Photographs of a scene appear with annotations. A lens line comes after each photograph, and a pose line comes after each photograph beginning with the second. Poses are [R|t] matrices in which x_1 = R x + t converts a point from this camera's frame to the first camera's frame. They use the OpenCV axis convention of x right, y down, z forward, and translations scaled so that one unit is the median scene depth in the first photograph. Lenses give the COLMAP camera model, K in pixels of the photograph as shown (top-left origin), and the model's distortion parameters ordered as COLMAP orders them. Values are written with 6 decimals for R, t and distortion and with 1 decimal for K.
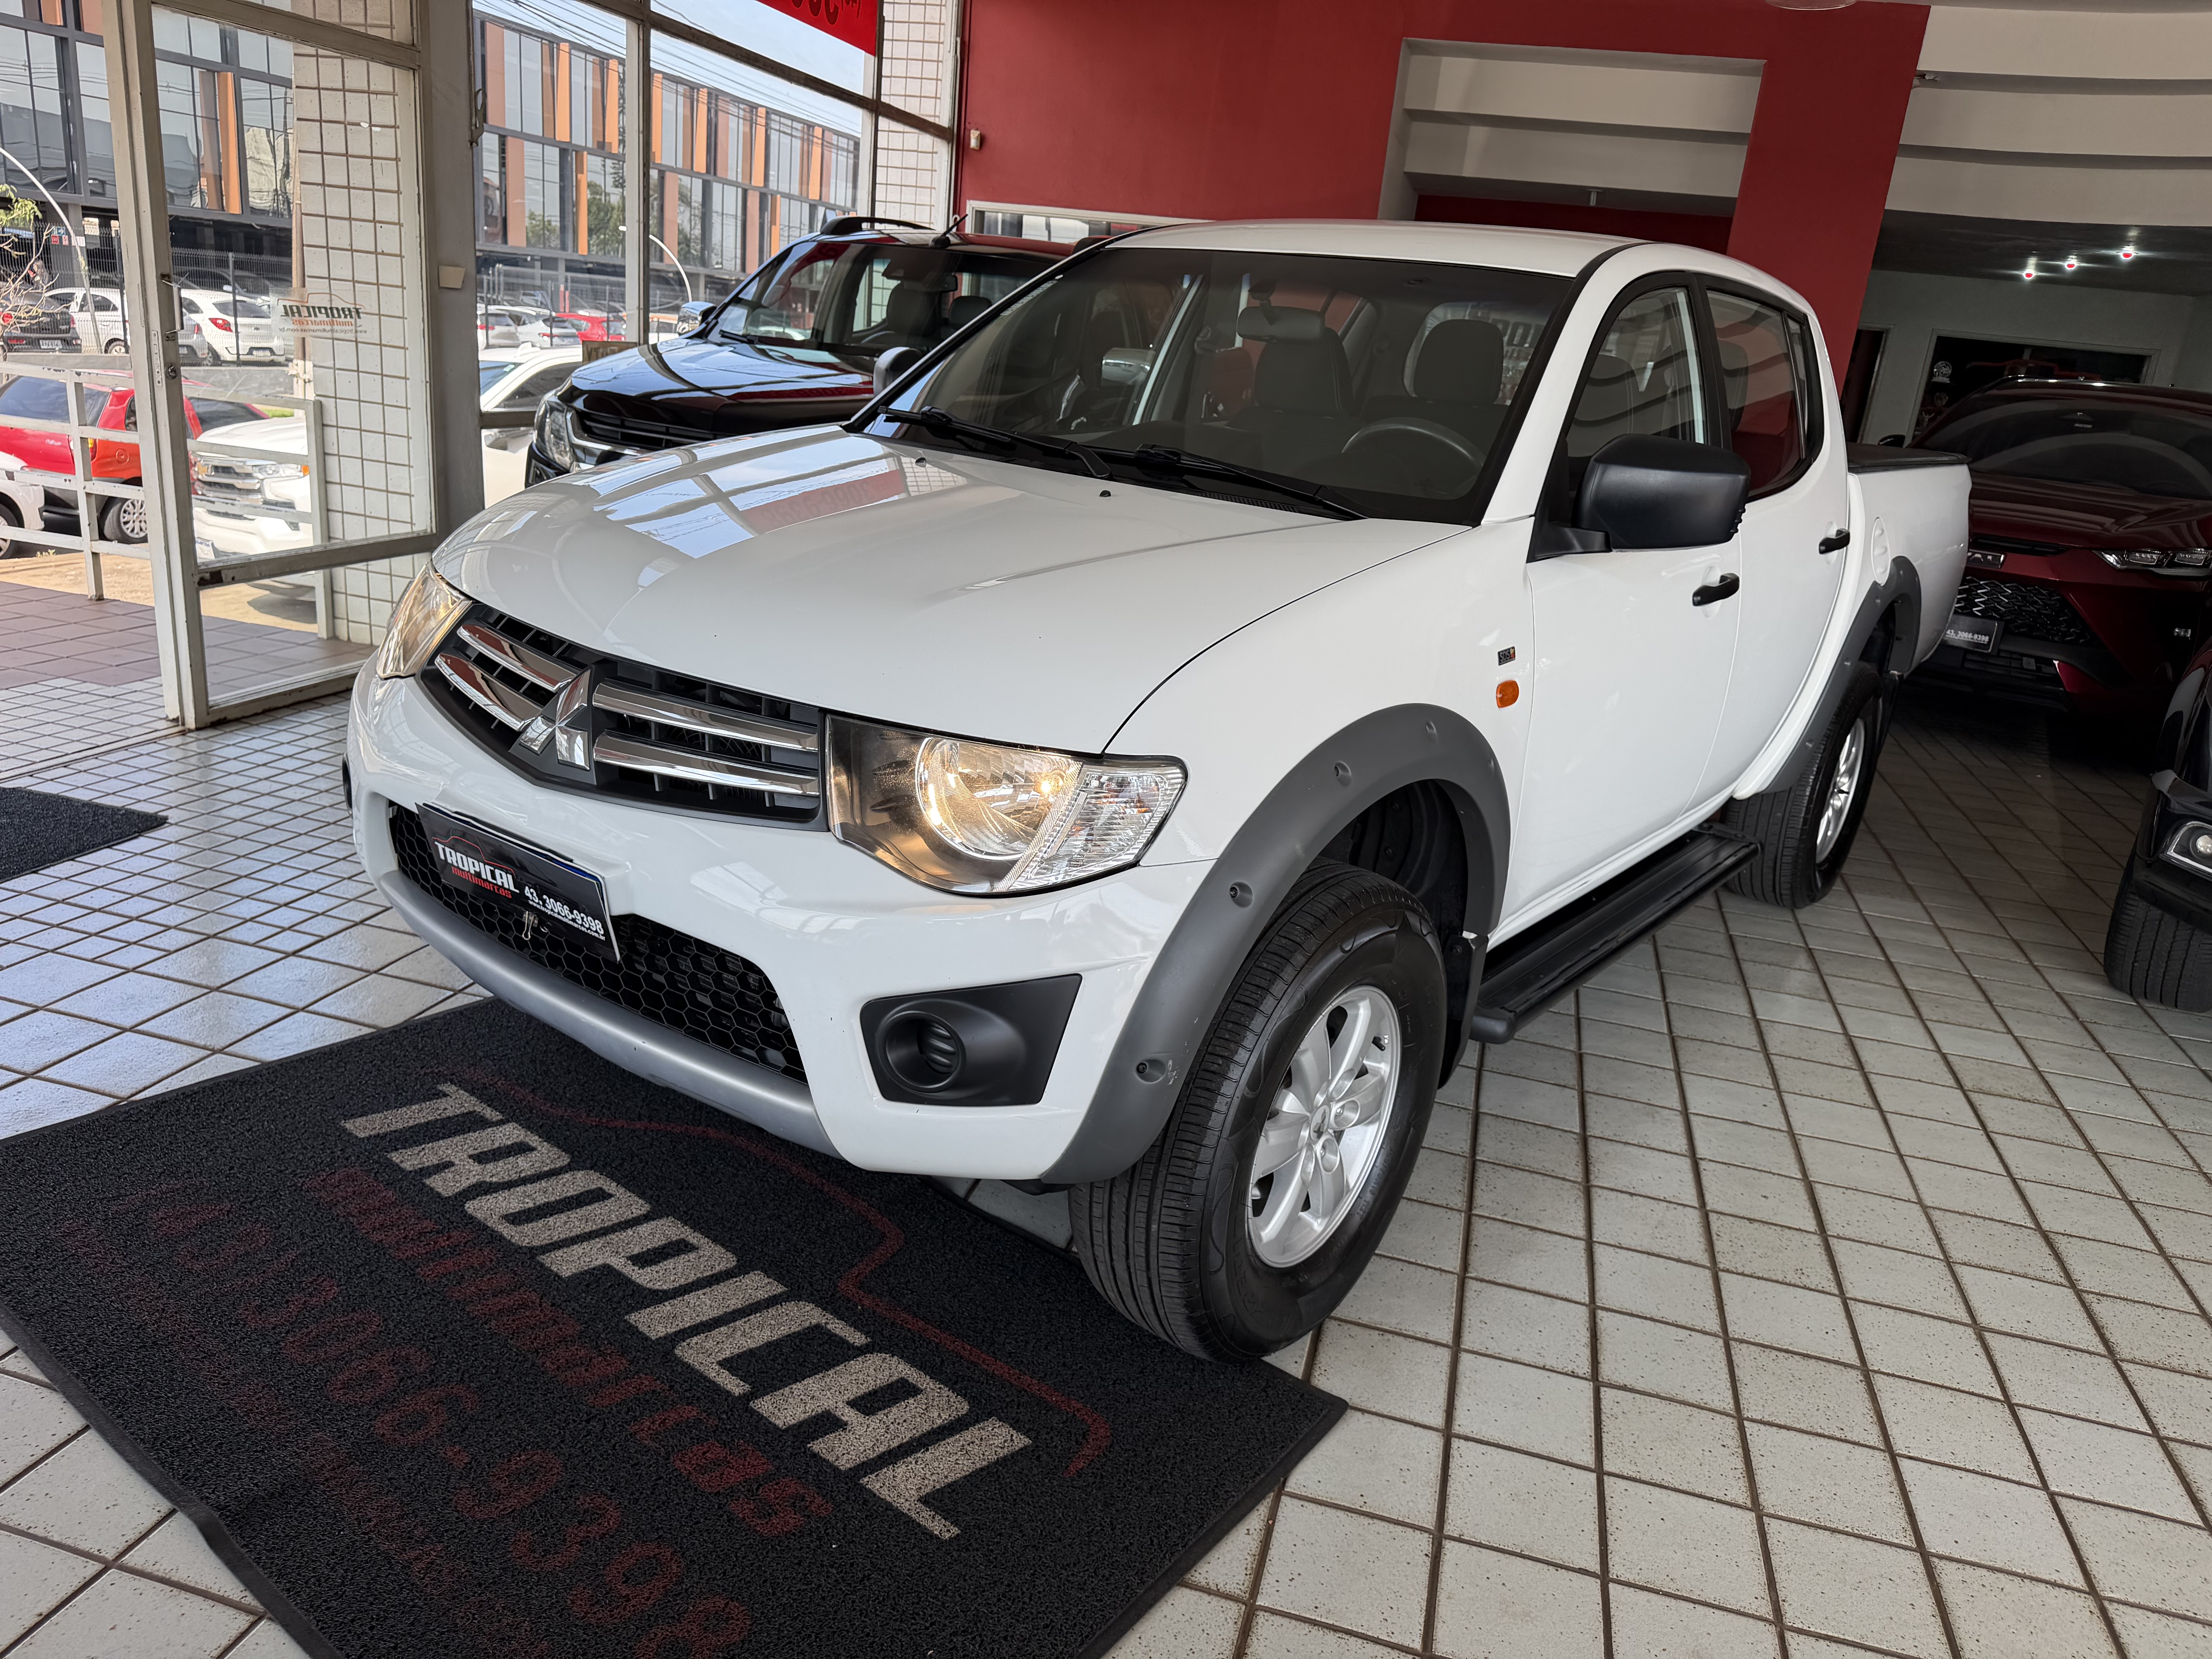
lens RADIAL K [[1579.7, 0, 1100.7], [0, 1579.7, 840.6], [0, 0, 1]] dist [-0.001605, -0.023526]
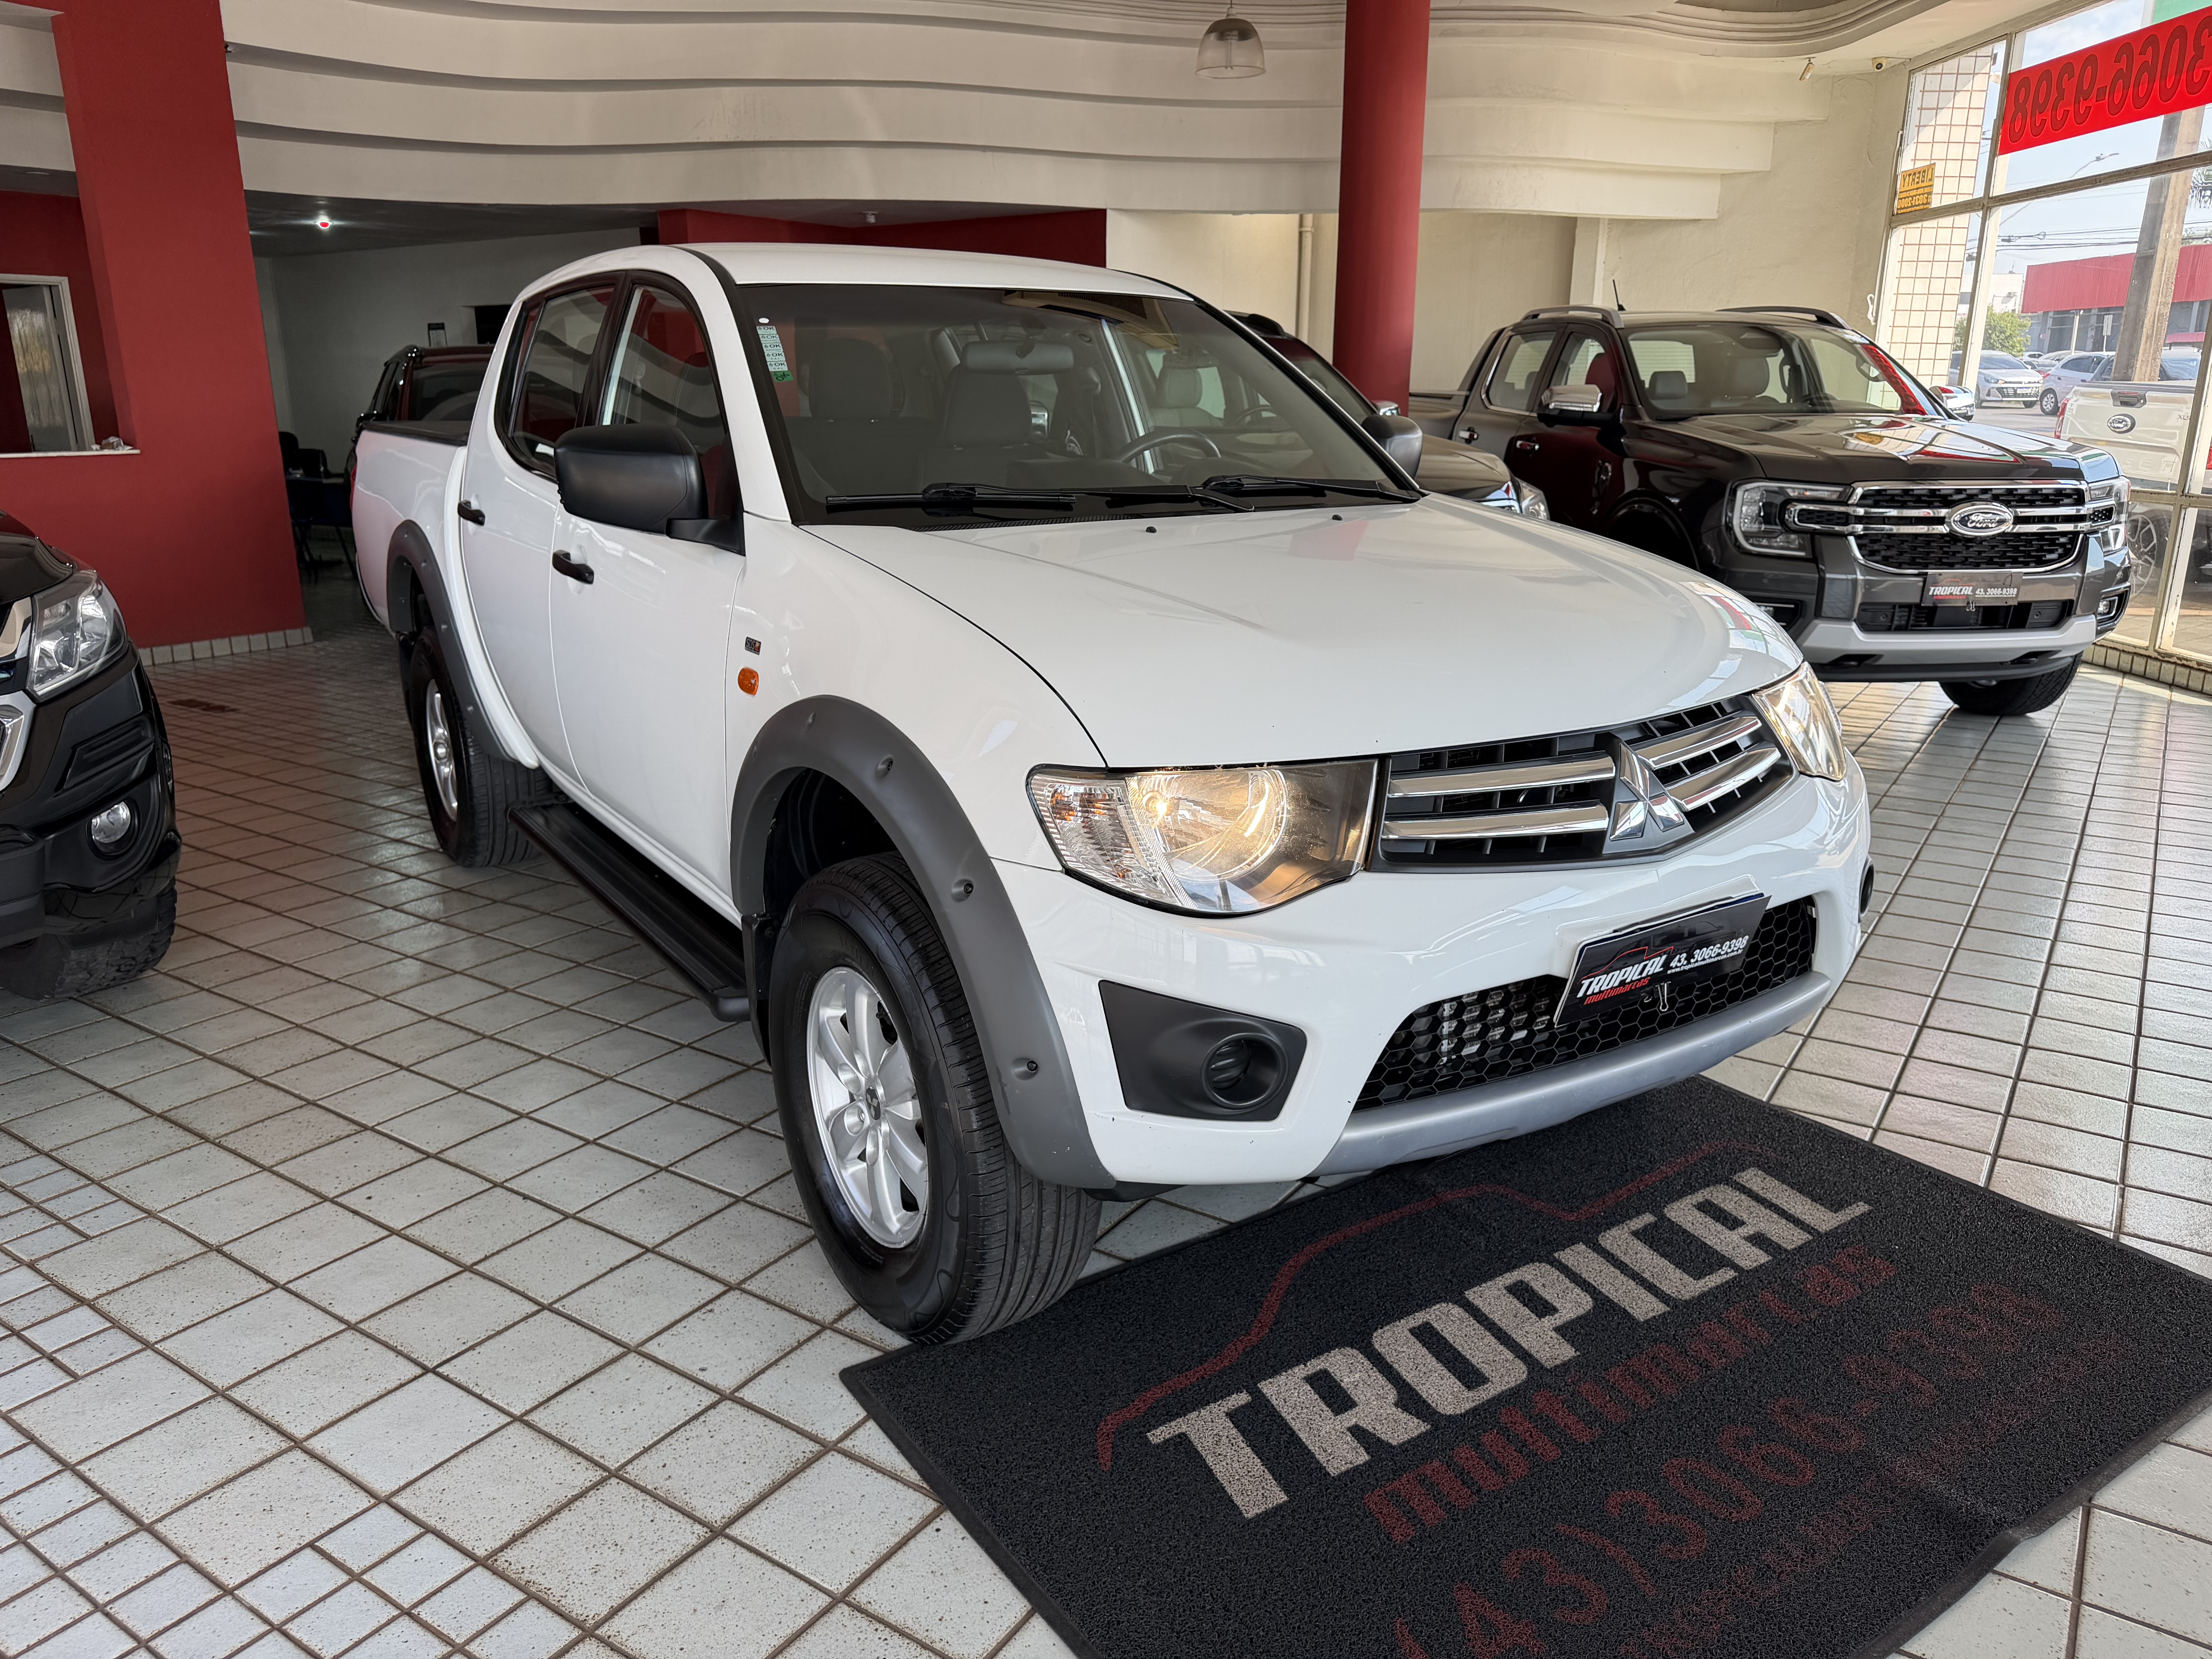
lens RADIAL K [[1579.7, 0, 1100.7], [0, 1579.7, 840.6], [0, 0, 1]] dist [-0.001605, -0.023526]
pose [[0.317300, -0.351164, 0.880911, -1.157434], [0.323303, 0.913320, 0.247632, -0.355156], [-0.891513, 0.206228, 0.403329, 0.763145]]
